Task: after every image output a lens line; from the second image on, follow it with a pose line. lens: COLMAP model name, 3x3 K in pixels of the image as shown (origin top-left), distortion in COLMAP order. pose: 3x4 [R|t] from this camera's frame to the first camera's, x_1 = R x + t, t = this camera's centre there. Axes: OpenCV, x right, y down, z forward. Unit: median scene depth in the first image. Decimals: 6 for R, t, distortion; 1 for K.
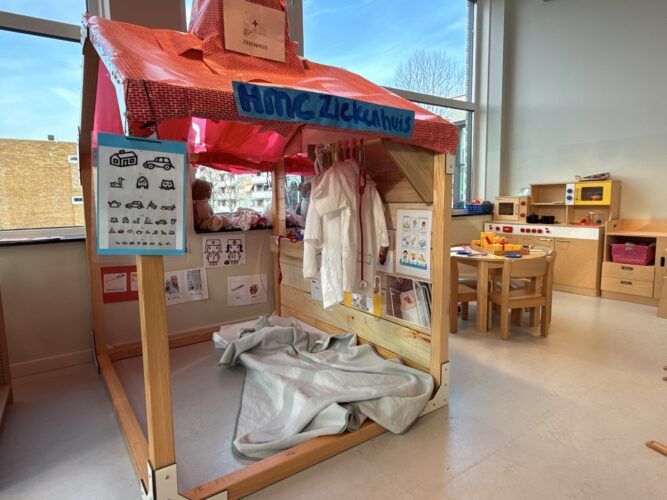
lens RADIAL K [[410.1, 0, 330.0], [0, 410.1, 246.8], [0, 0, 1]] dist [0.029388, 0.000503]
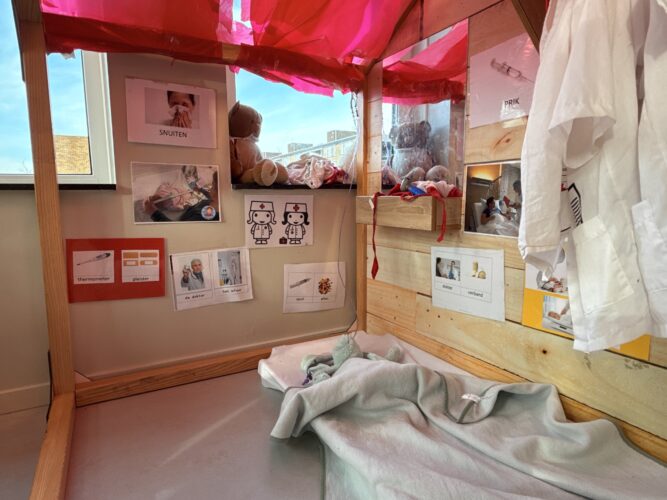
lens RADIAL K [[410.1, 0, 337.3], [0, 410.1, 250.1], [0, 0, 1]] dist [0.029388, 0.000503]
pose [[0.995566, 0.021514, -0.091568, -0.123622], [-0.020808, 0.999746, 0.008665, 0.048001], [0.091731, -0.006721, 0.995761, 0.431956]]
